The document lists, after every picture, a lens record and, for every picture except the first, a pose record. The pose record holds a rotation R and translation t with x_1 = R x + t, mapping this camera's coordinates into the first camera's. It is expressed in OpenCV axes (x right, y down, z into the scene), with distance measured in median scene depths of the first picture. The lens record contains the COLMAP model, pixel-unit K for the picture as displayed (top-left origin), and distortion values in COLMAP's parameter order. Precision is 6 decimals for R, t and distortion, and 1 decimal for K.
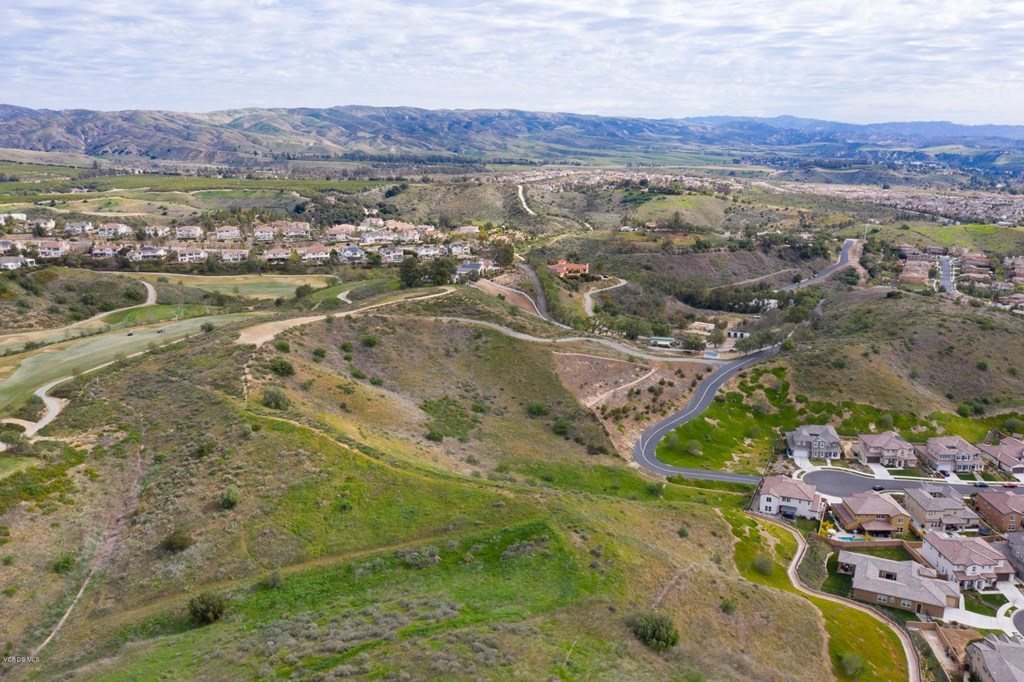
lens RADIAL K [[839.5, 0, 510.9], [0, 839.5, 349.7], [0, 0, 1]] dist [-0.008903, 0.004891]
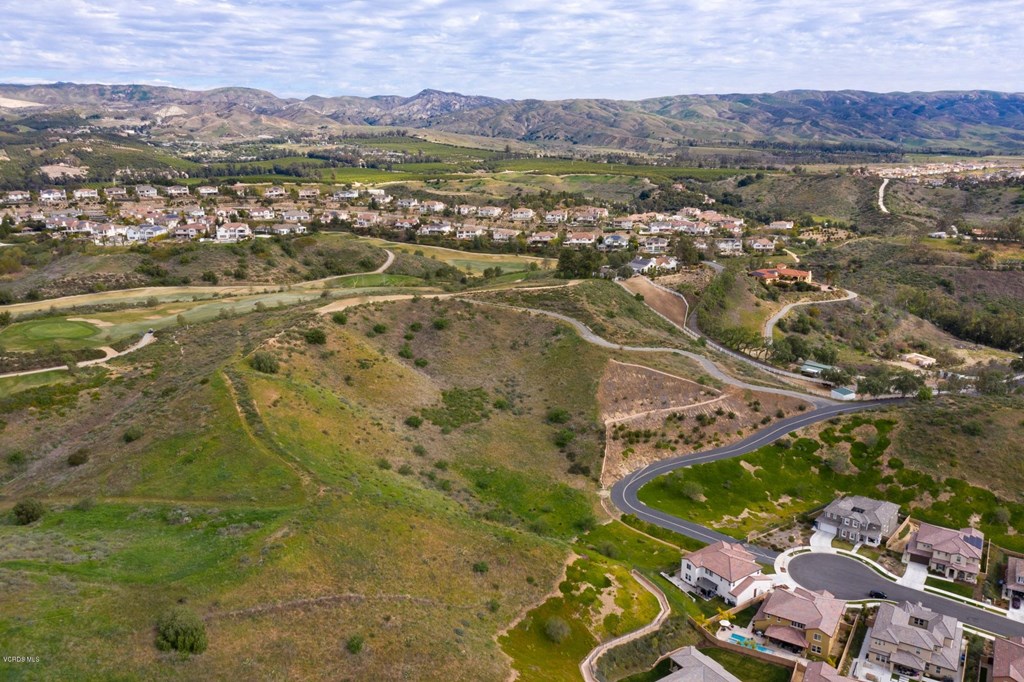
lens RADIAL K [[839.5, 0, 511.3], [0, 839.5, 333.0], [0, 0, 1]] dist [-0.008903, 0.004891]
pose [[0.851134, 0.123493, -0.510215, 0.144252], [-0.124777, 0.991673, 0.031873, -0.014241], [0.509903, 0.036535, 0.859456, 0.049744]]
